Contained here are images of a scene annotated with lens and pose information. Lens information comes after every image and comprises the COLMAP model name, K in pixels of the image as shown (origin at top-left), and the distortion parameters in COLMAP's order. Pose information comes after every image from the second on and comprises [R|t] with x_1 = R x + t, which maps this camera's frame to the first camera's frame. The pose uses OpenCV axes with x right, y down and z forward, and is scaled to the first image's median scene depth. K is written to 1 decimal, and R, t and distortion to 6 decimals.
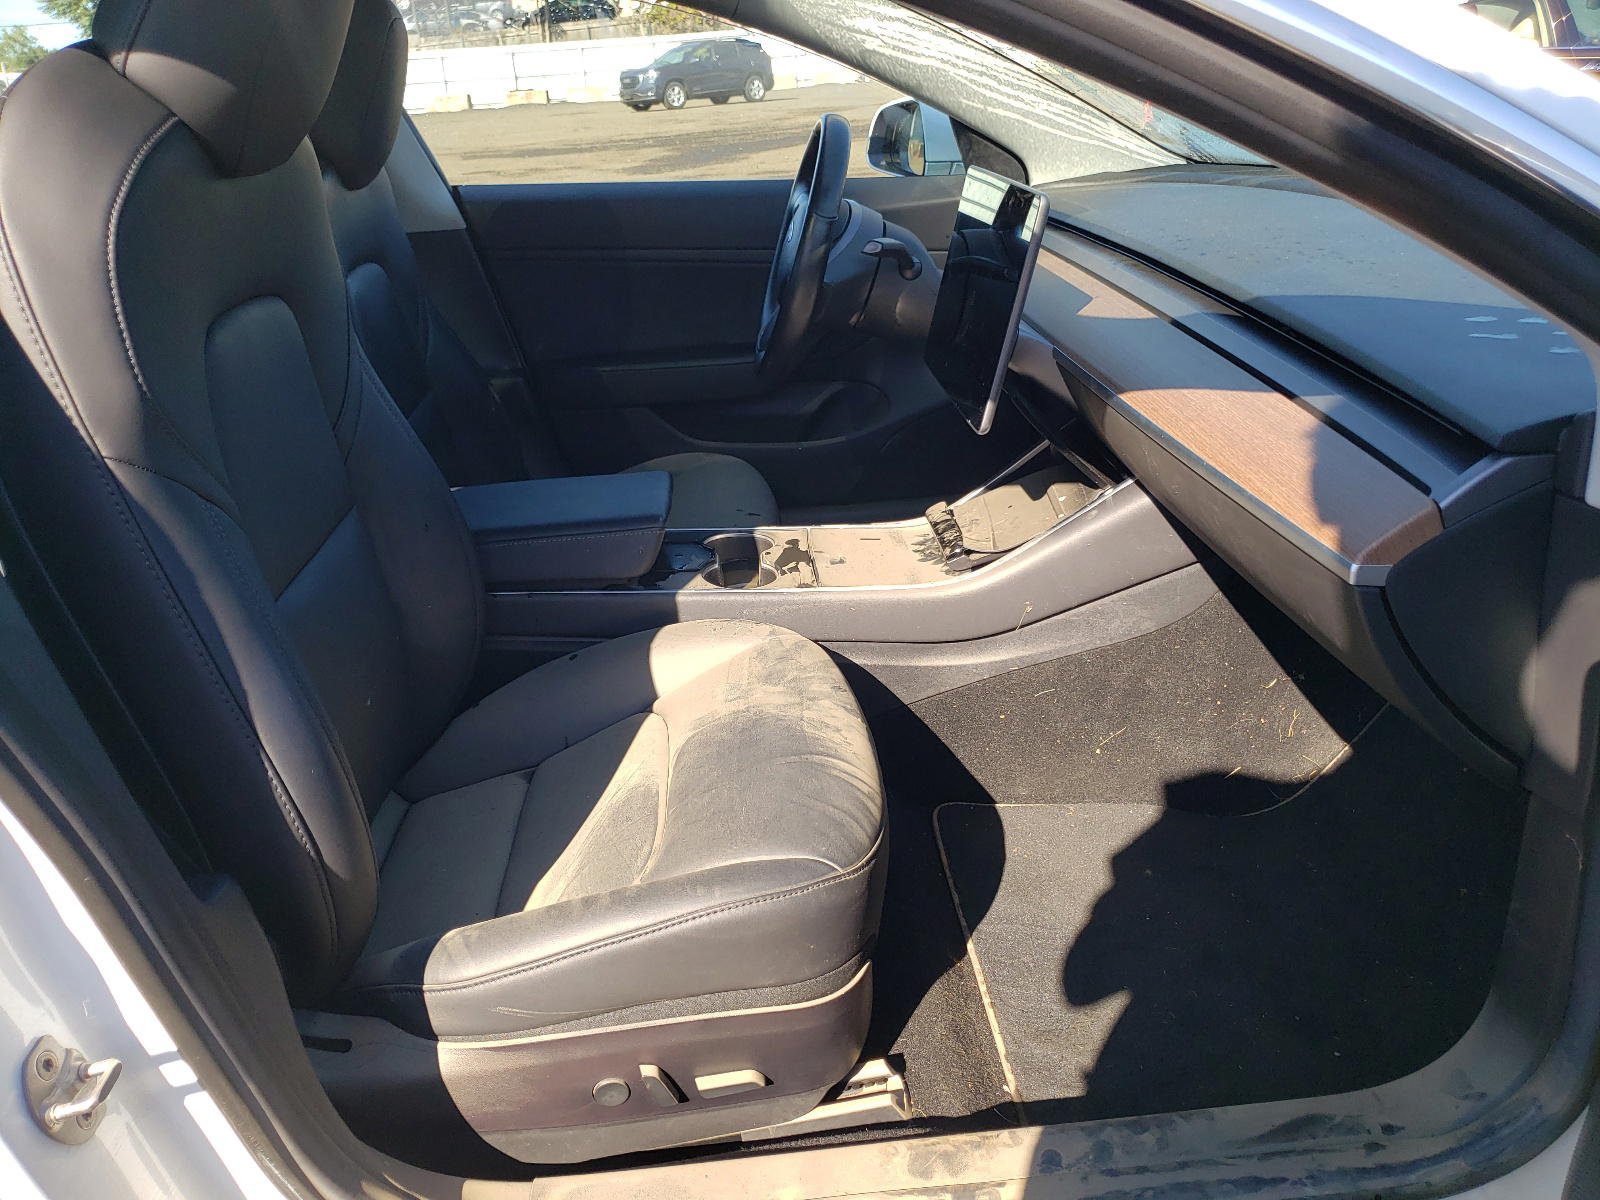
lens RADIAL K [[1197.0, 0, 800.0], [0, 1197.0, 600.0], [0, 0, 1]] dist [0.135683, -0.305825]
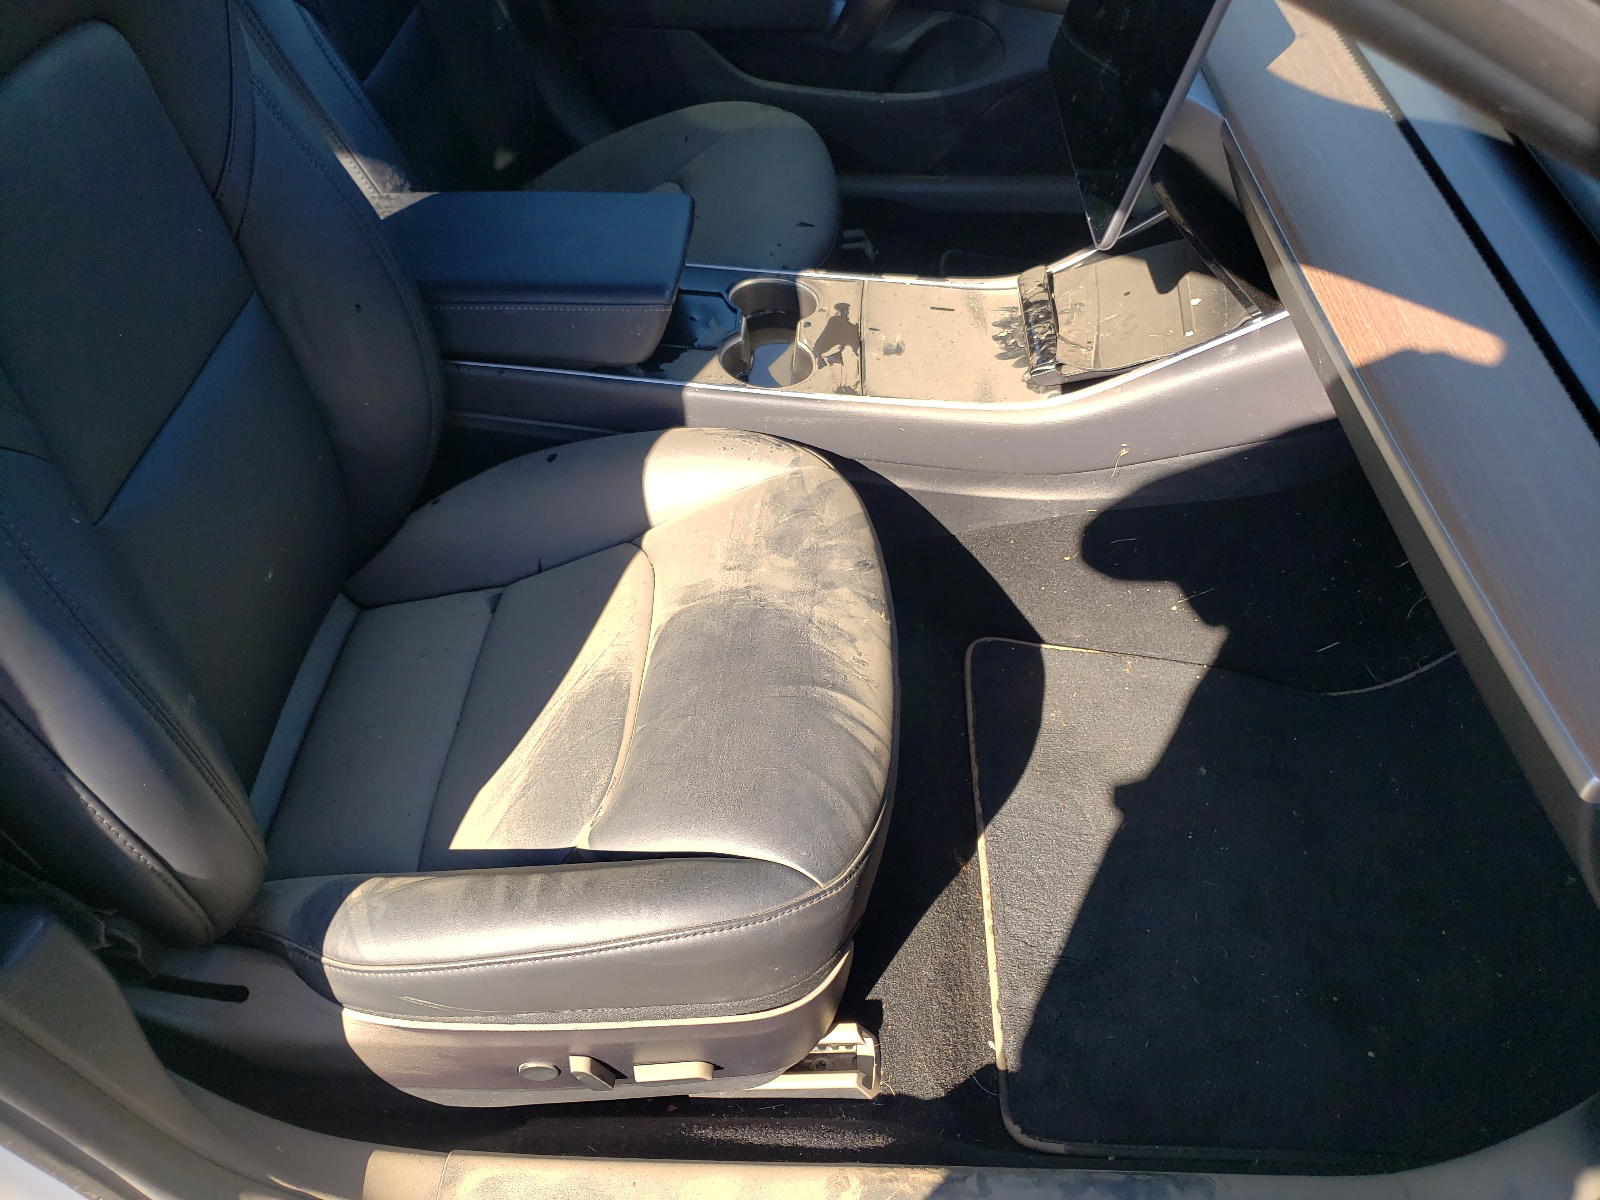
lens RADIAL K [[1197.0, 0, 800.0], [0, 1197.0, 600.0], [0, 0, 1]] dist [0.135683, -0.305825]
pose [[0.992999, 0.112522, -0.035948, 0.020198], [-0.091818, 0.926705, 0.364400, -0.188665], [0.074316, -0.358548, 0.930549, 0.229794]]
